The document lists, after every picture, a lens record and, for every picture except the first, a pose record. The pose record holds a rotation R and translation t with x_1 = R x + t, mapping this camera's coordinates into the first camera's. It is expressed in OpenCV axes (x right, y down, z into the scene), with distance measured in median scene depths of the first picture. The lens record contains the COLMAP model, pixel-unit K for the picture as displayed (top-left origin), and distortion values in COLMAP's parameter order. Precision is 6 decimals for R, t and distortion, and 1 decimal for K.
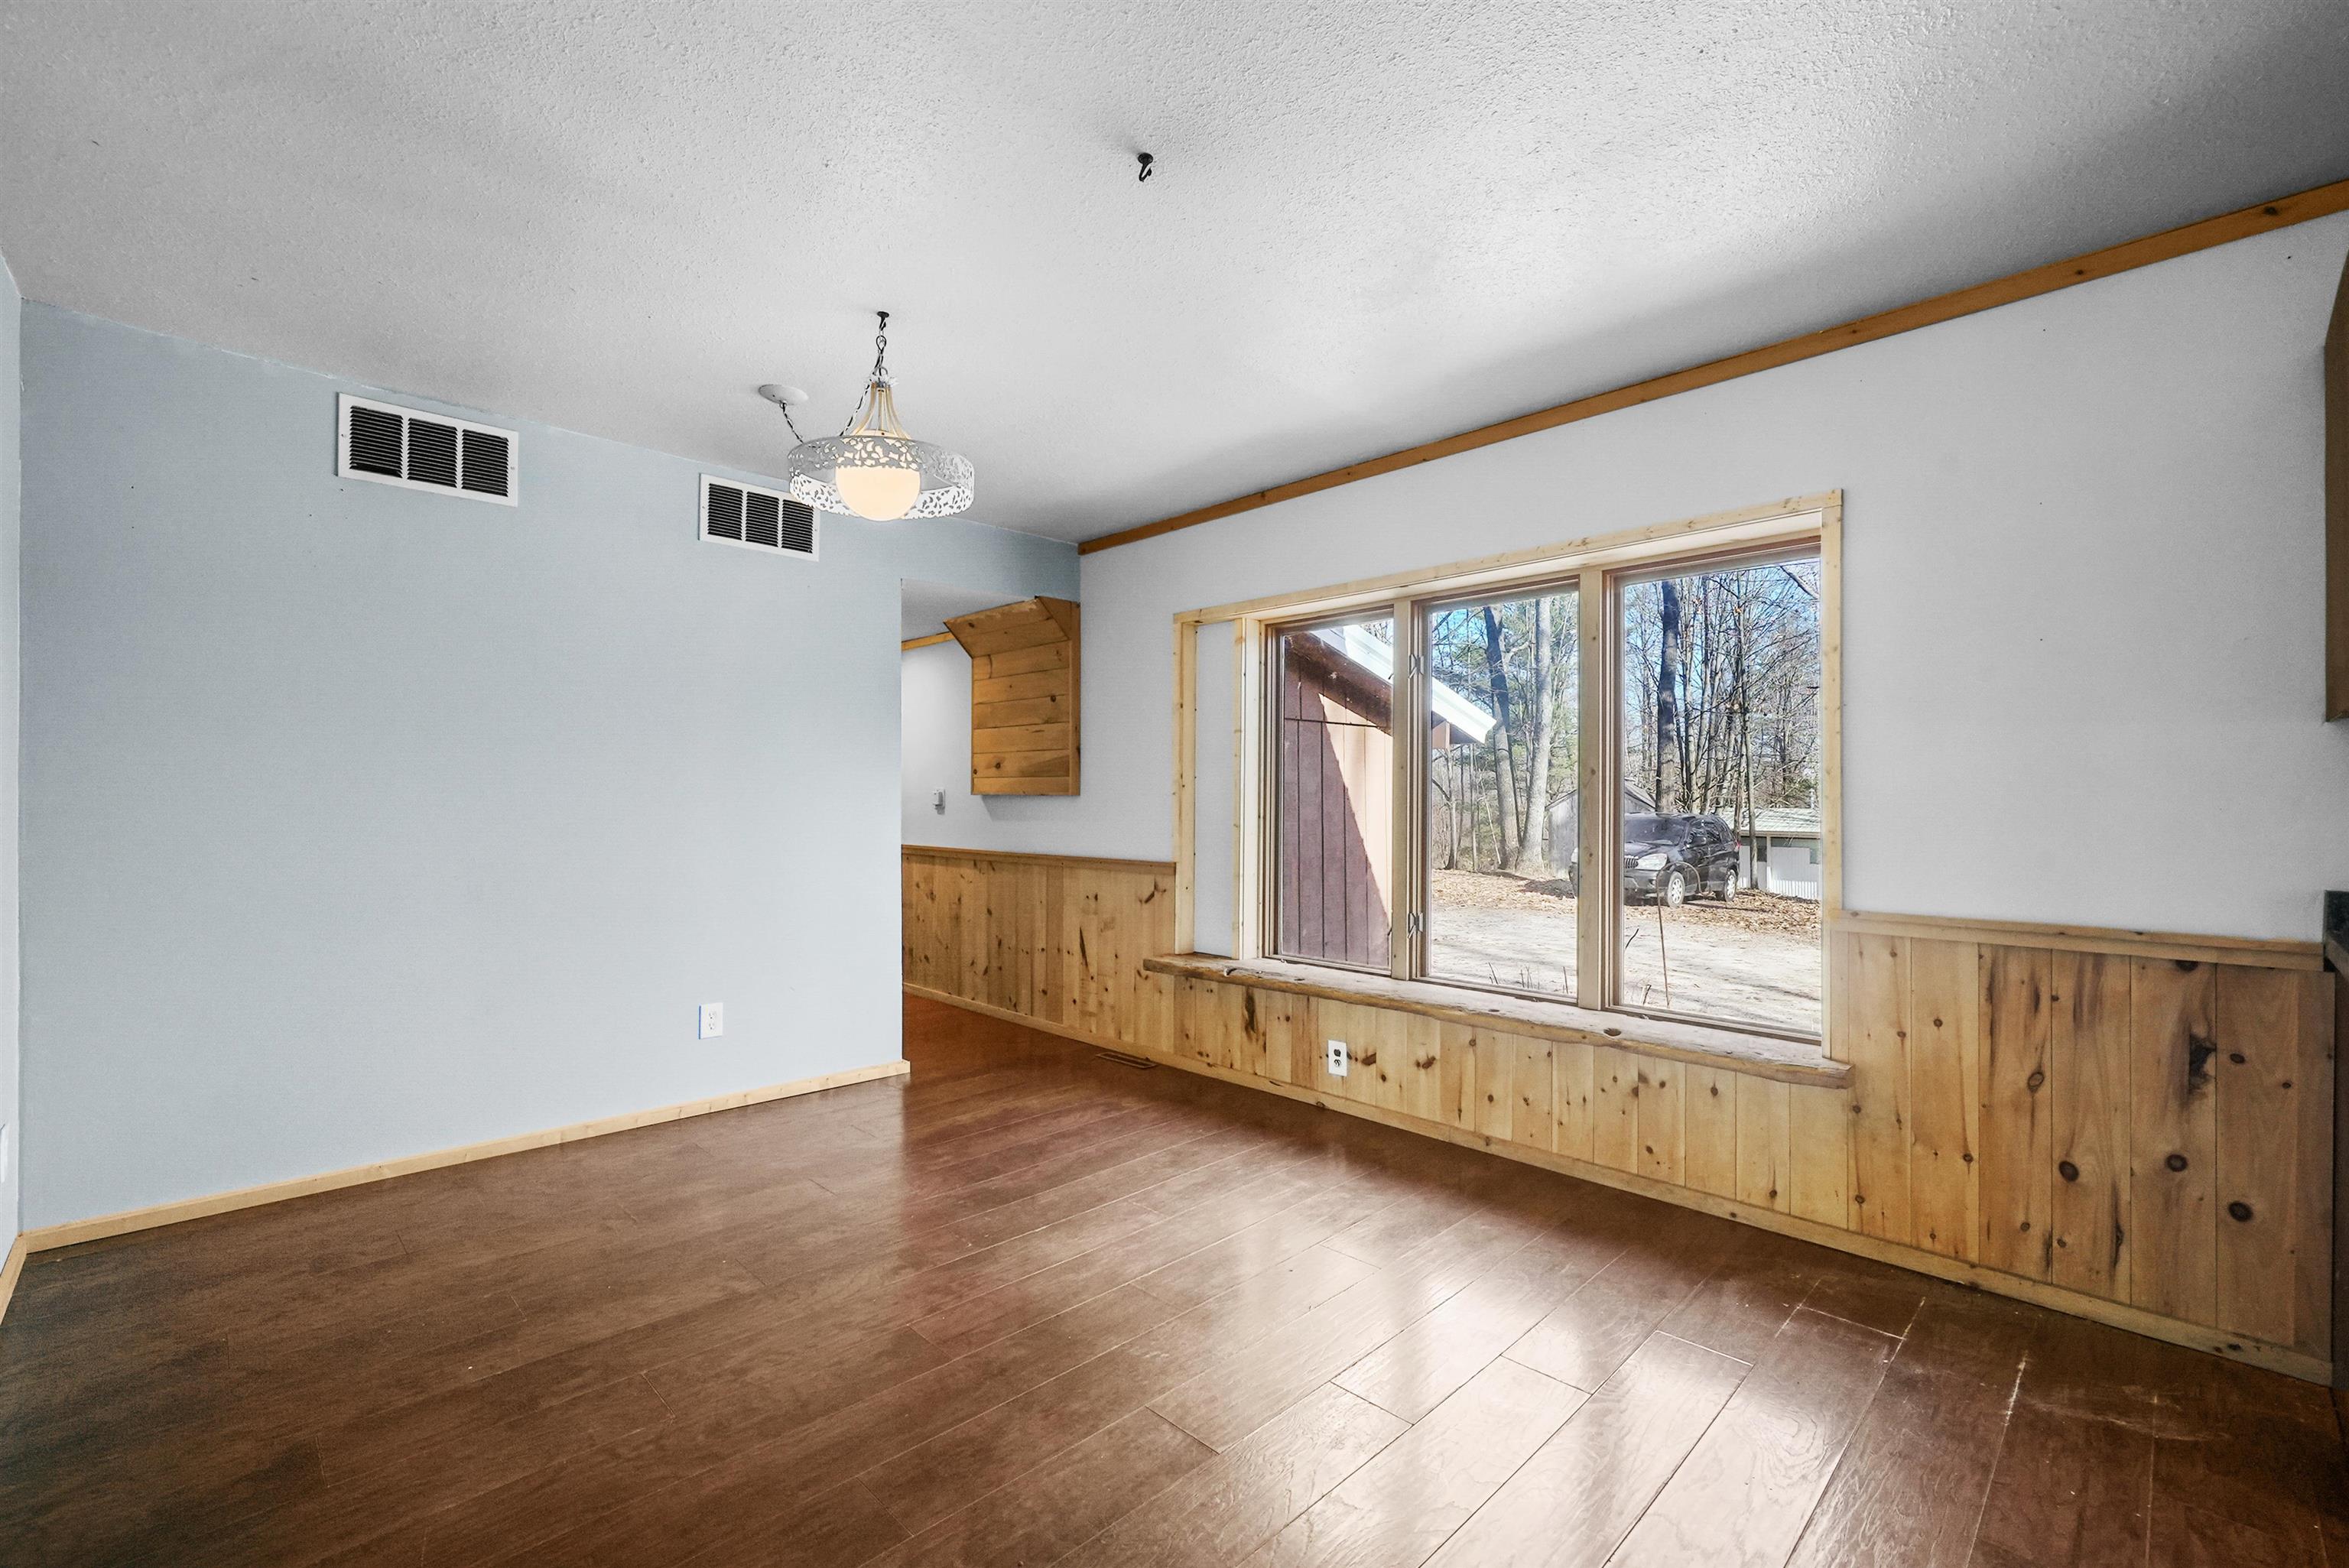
lens RADIAL K [[998.5, 0, 1170.9], [0, 998.5, 793.7], [0, 0, 1]] dist [0.000320, 0.000053]
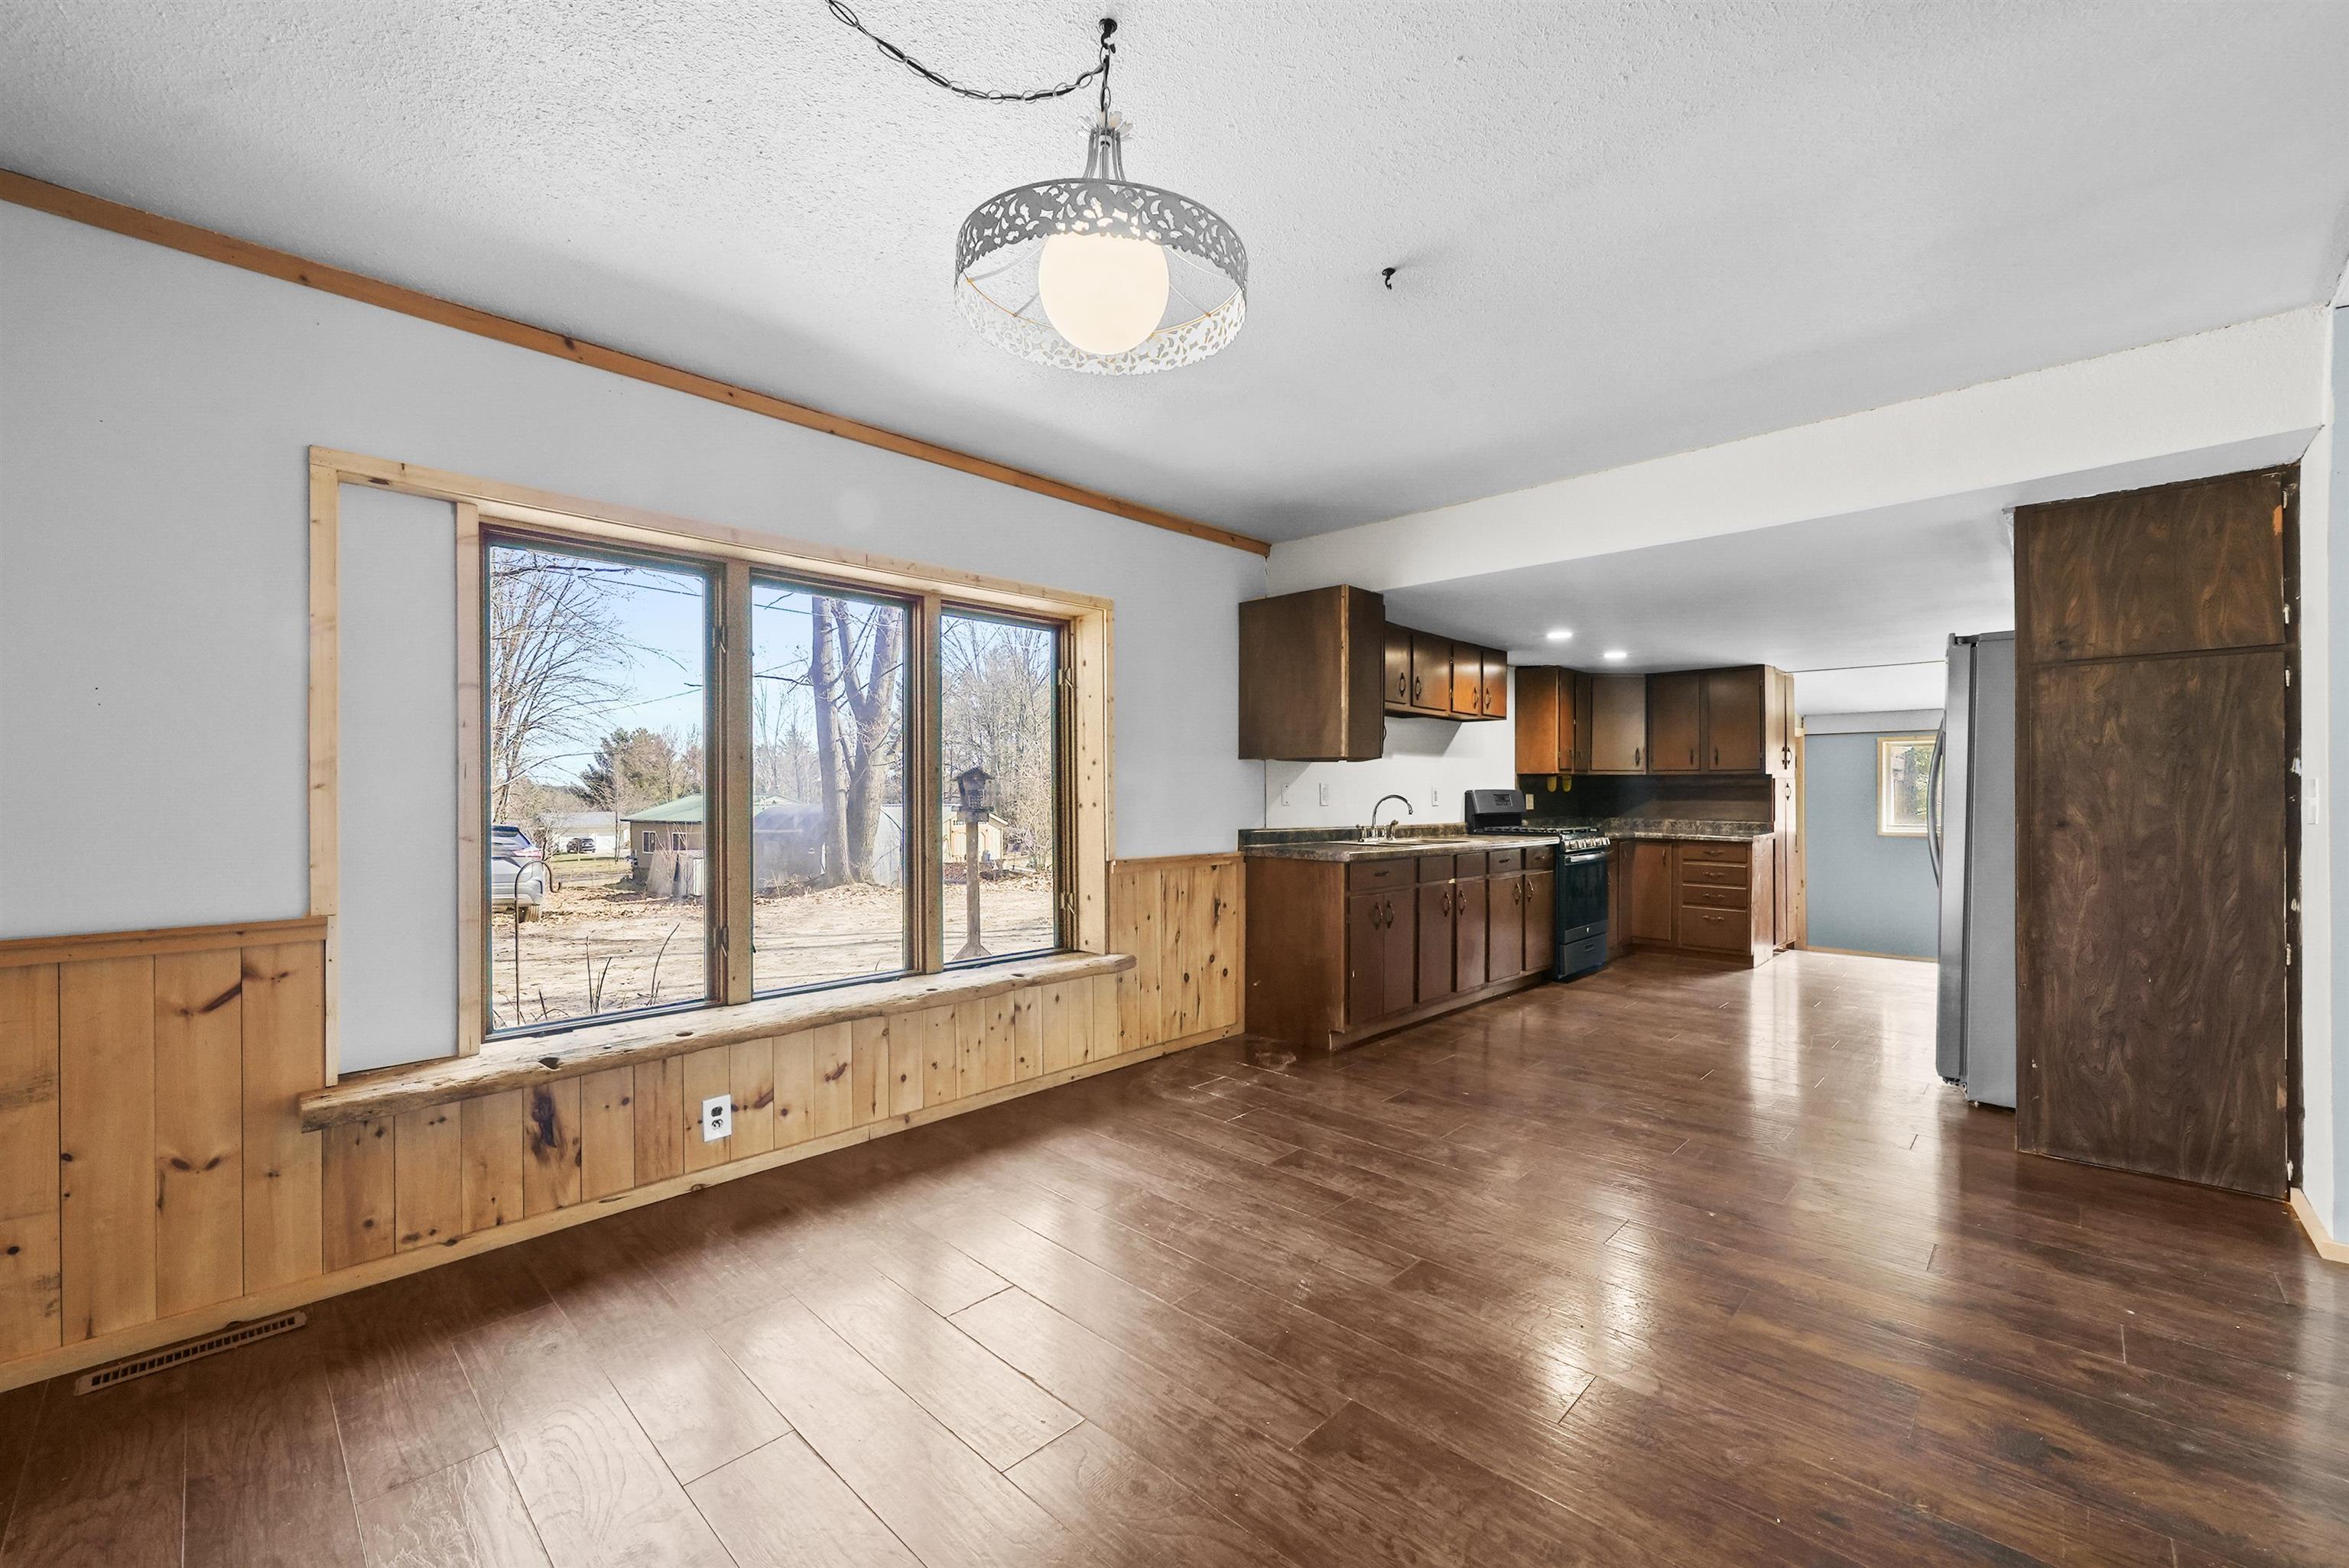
lens RADIAL K [[961.3, 0, 1165.1], [0, 961.3, 785.1], [0, 0, 1]] dist [0.001257, -0.000212]
pose [[-0.035597, -0.001337, 0.999365, -0.657305], [-0.007733, 0.999970, 0.001062, -0.006074], [-0.999336, -0.007691, -0.035606, 0.715442]]
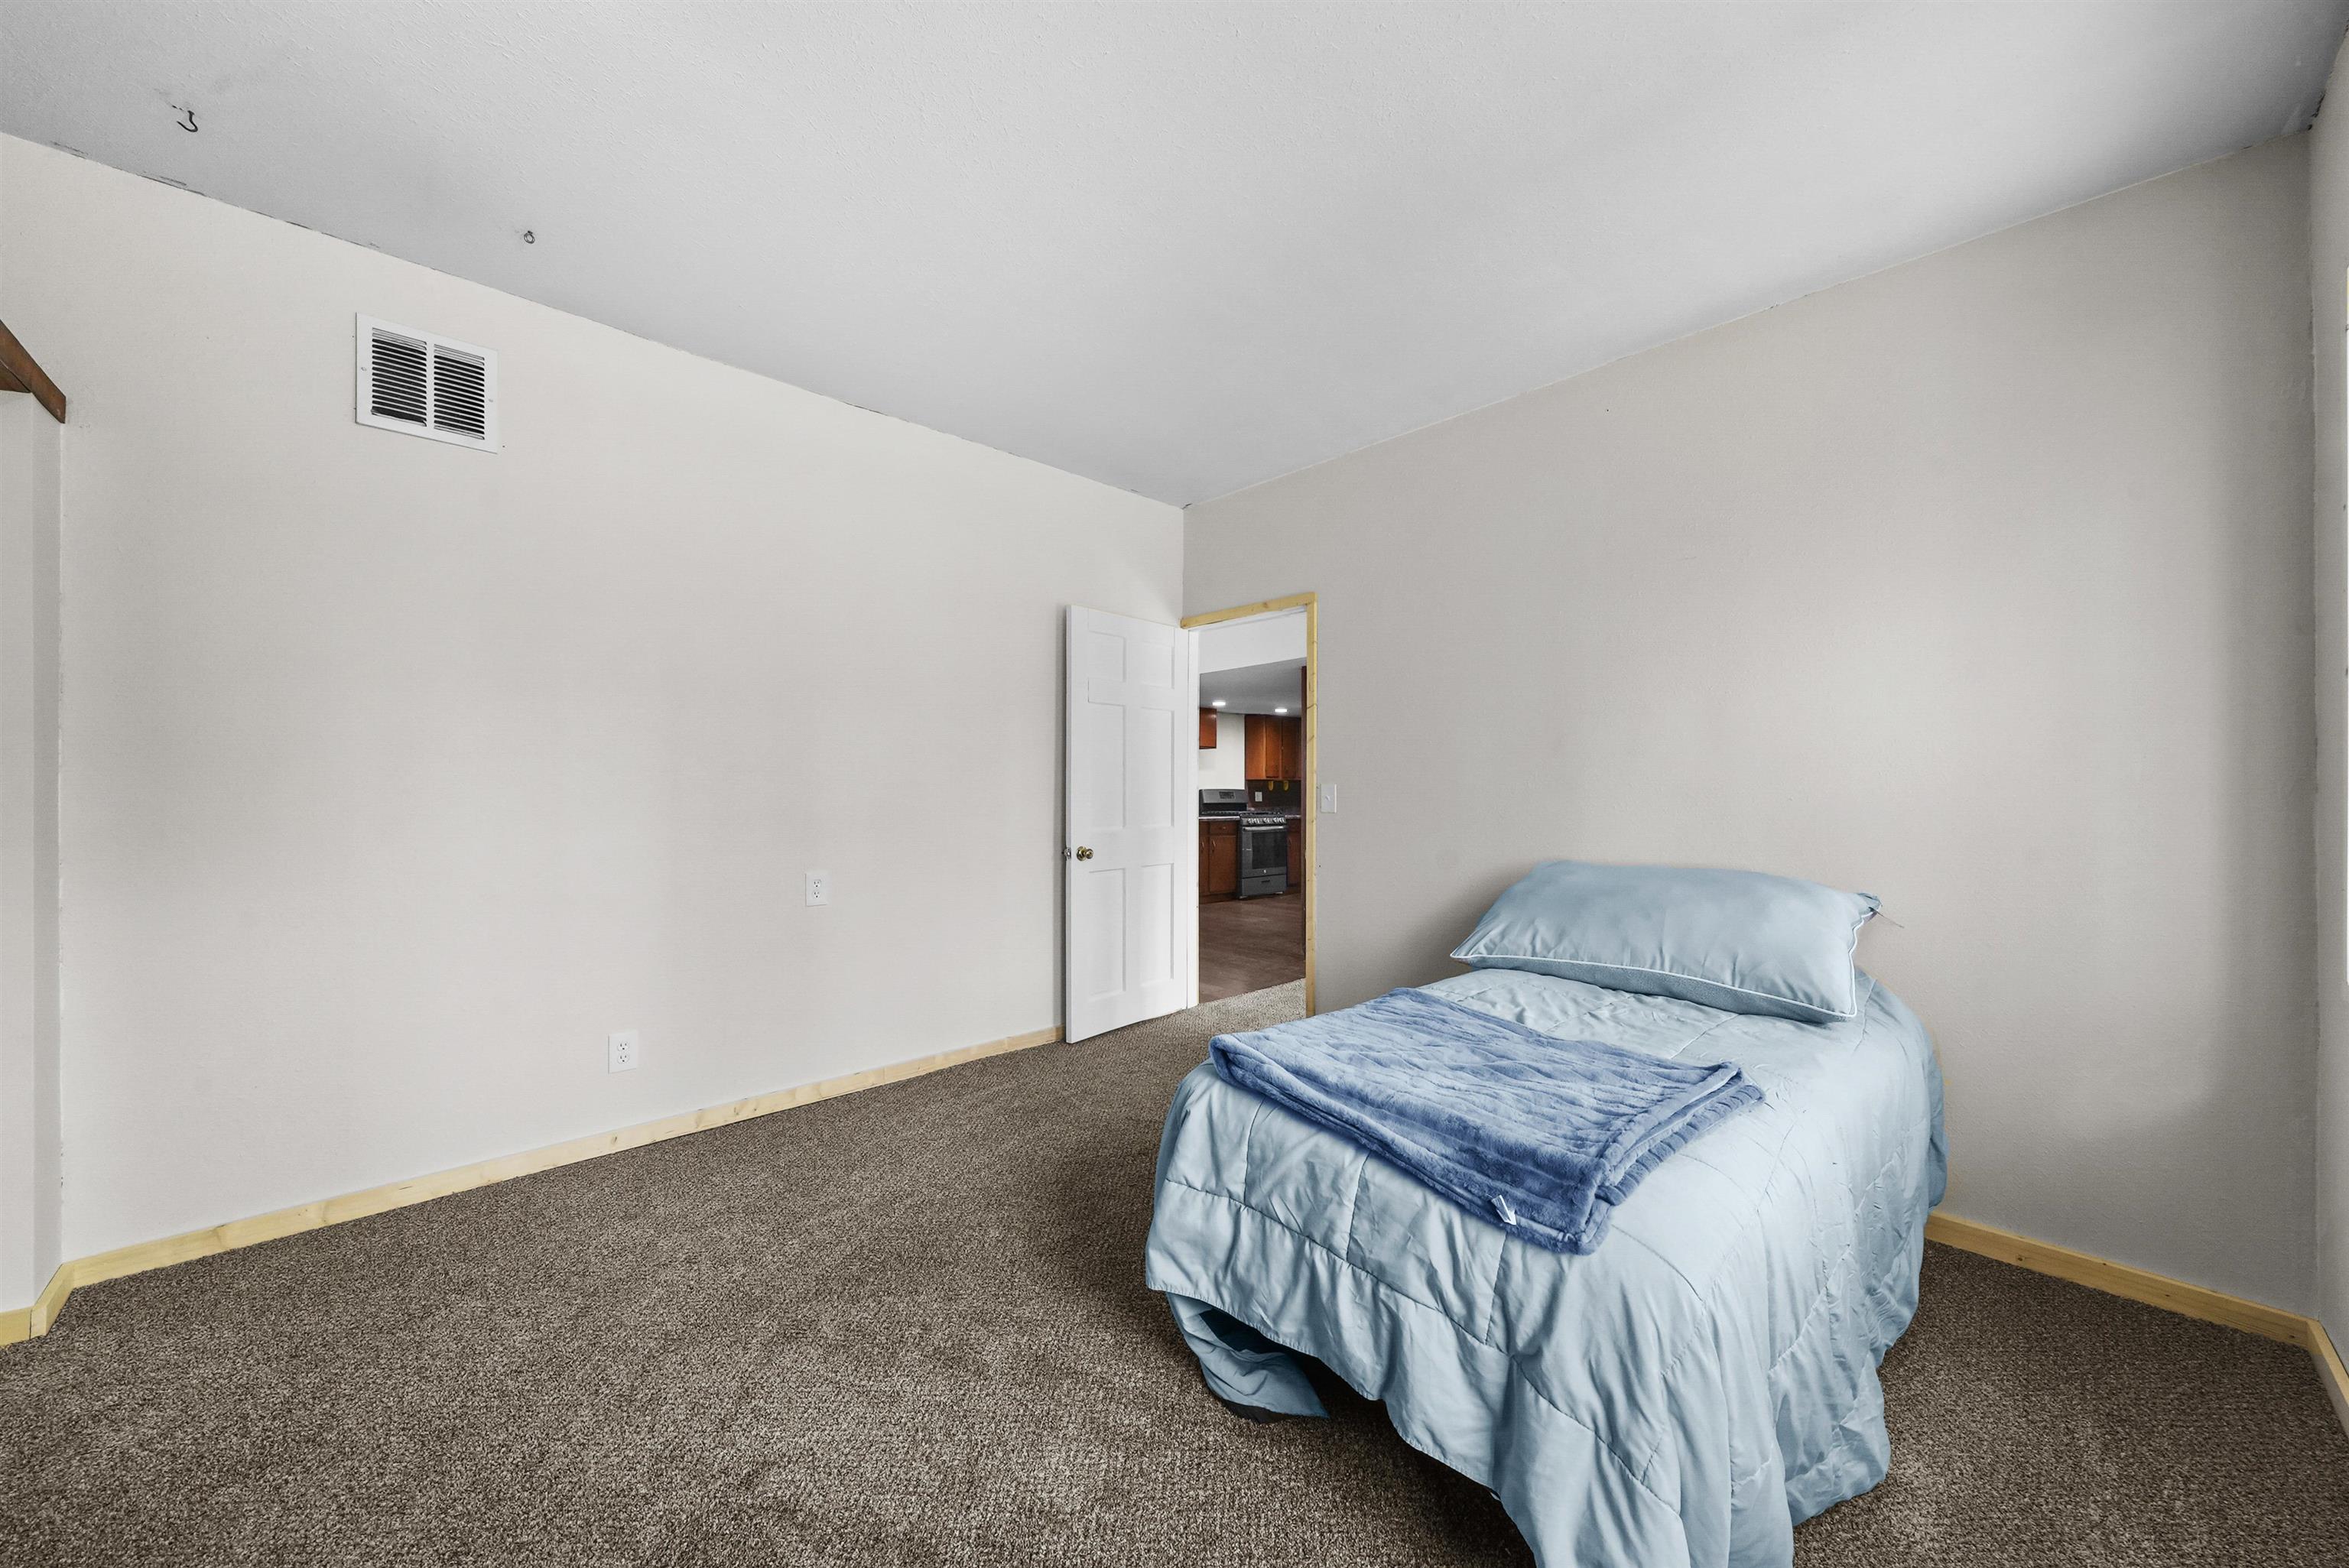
lens RADIAL K [[870.4, 0, 1168.5], [0, 870.4, 788.5], [0, 0, 1]] dist [0.000619, -0.000080]
pose [[0.040374, -0.000536, 0.999184, -1.663667], [-0.001587, 0.999999, 0.000600, -0.003274], [-0.999183, -0.001610, 0.040374, 0.073653]]
